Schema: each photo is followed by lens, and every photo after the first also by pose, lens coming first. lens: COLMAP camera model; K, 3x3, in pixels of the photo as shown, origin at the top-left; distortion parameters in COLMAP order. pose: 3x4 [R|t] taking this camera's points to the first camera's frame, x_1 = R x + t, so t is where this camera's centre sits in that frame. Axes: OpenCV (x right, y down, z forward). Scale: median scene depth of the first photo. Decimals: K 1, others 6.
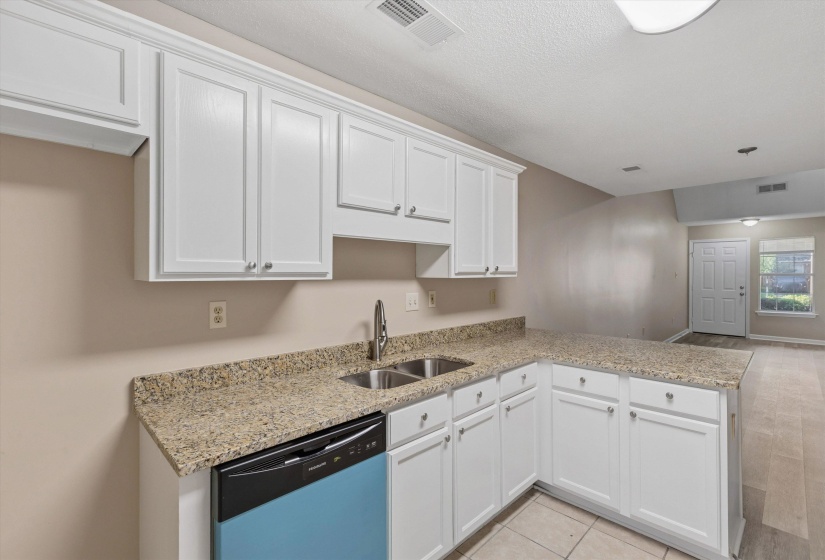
lens RADIAL K [[375.2, 0, 405.9], [0, 375.2, 272.9], [0, 0, 1]] dist [0.000195, 0.001042]
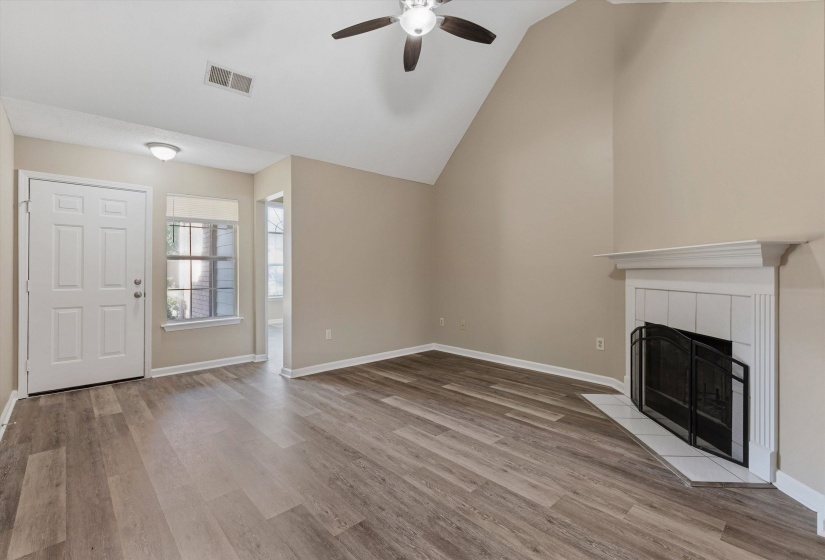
lens RADIAL K [[375.2, 0, 408.5], [0, 375.2, 271.2], [0, 0, 1]] dist [0.000195, 0.001042]
pose [[0.029000, -0.000407, 0.999579, 0.404799], [0.004884, 0.999988, 0.000266, 0.026600], [-0.999567, 0.004874, 0.029002, 0.633238]]
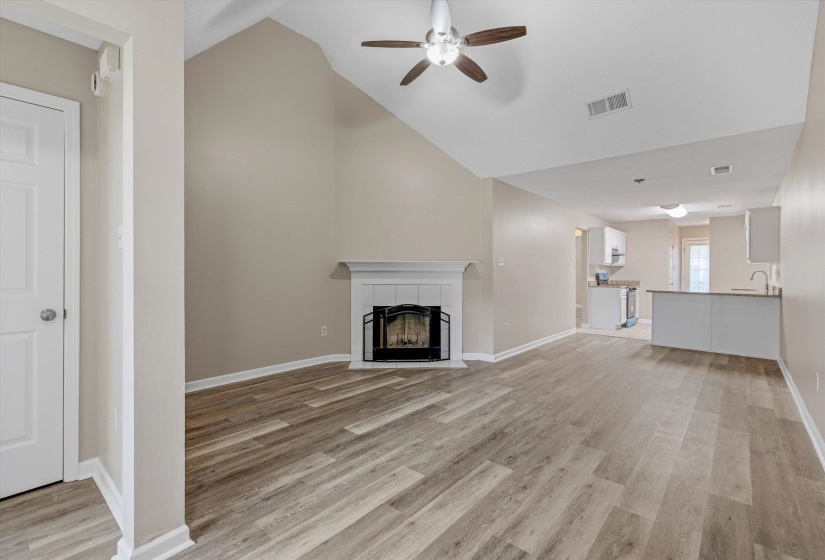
lens RADIAL K [[375.2, 0, 406.8], [0, 375.2, 273.3], [0, 0, 1]] dist [0.000195, 0.001042]
pose [[-0.997093, -0.005027, -0.076023, 0.822647], [-0.005317, 0.999979, 0.003624, 0.025497], [0.076003, 0.004018, -0.997099, 1.028531]]
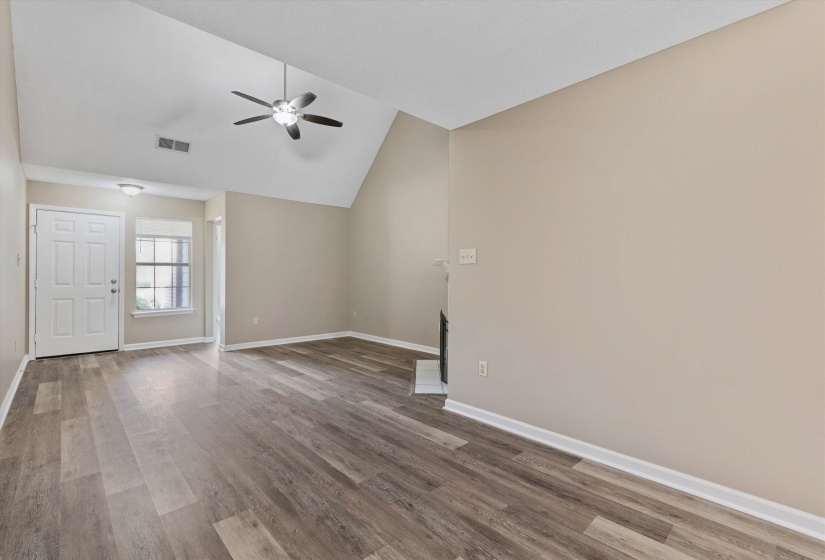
lens RADIAL K [[375.2, 0, 409.2], [0, 375.2, 276.9], [0, 0, 1]] dist [0.000195, 0.001042]
pose [[0.022420, -0.004154, 0.999740, 0.201648], [-0.001192, 0.999991, 0.004182, 0.027257], [-0.999748, -0.001285, 0.022415, 0.436471]]
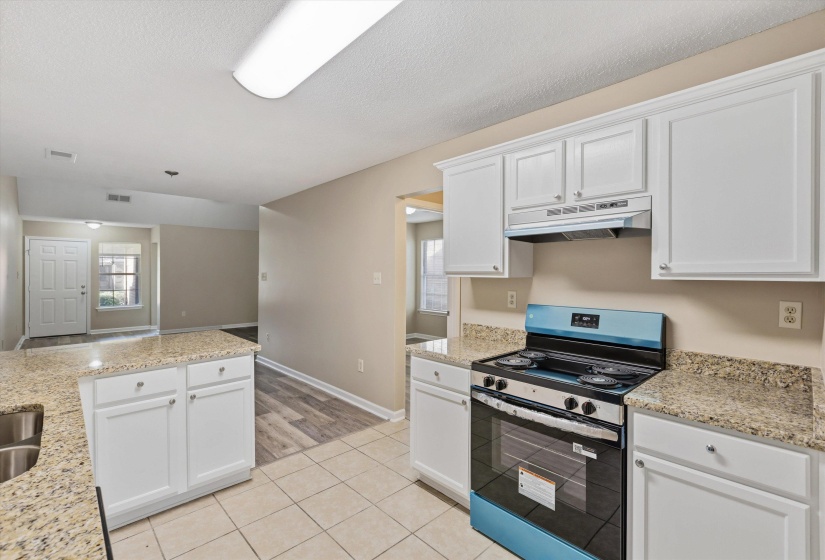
lens RADIAL K [[375.2, 0, 408.1], [0, 375.2, 276.5], [0, 0, 1]] dist [0.000195, 0.001042]
pose [[0.022802, -0.008874, 0.999701, -0.126429], [-0.001405, 0.999959, 0.008908, 0.000409], [-0.999739, -0.001607, 0.022788, 0.079985]]
